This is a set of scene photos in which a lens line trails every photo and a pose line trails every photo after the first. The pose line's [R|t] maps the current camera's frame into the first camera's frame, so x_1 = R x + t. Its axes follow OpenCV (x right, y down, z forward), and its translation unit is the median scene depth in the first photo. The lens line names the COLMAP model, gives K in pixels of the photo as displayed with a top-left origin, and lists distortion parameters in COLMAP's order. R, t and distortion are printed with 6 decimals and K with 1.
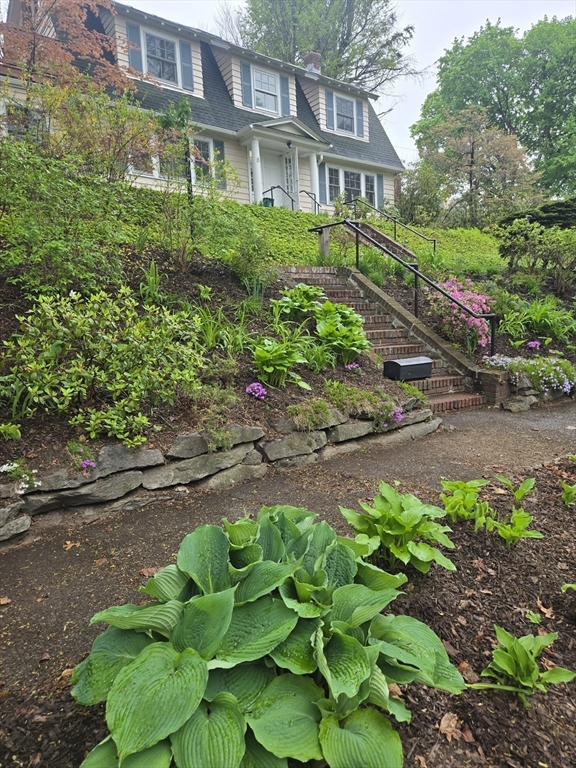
lens RADIAL K [[533.5, 0, 288.0], [0, 533.5, 384.0], [0, 0, 1]] dist [0.078084, -0.042071]
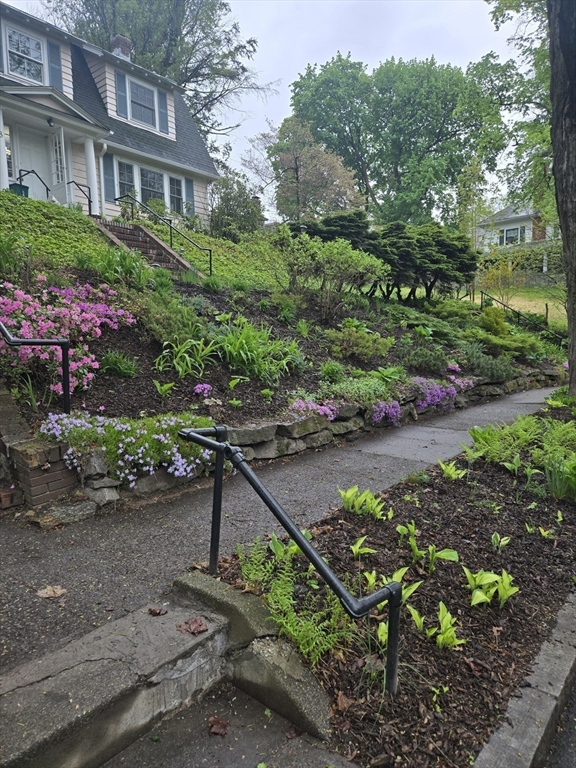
lens RADIAL K [[533.5, 0, 288.0], [0, 533.5, 384.0], [0, 0, 1]] dist [0.078084, -0.042071]
pose [[0.978782, 0.015746, 0.204298, 0.095655], [-0.007459, 0.999120, -0.041272, -0.011987], [-0.204769, 0.038872, 0.978038, 0.075819]]
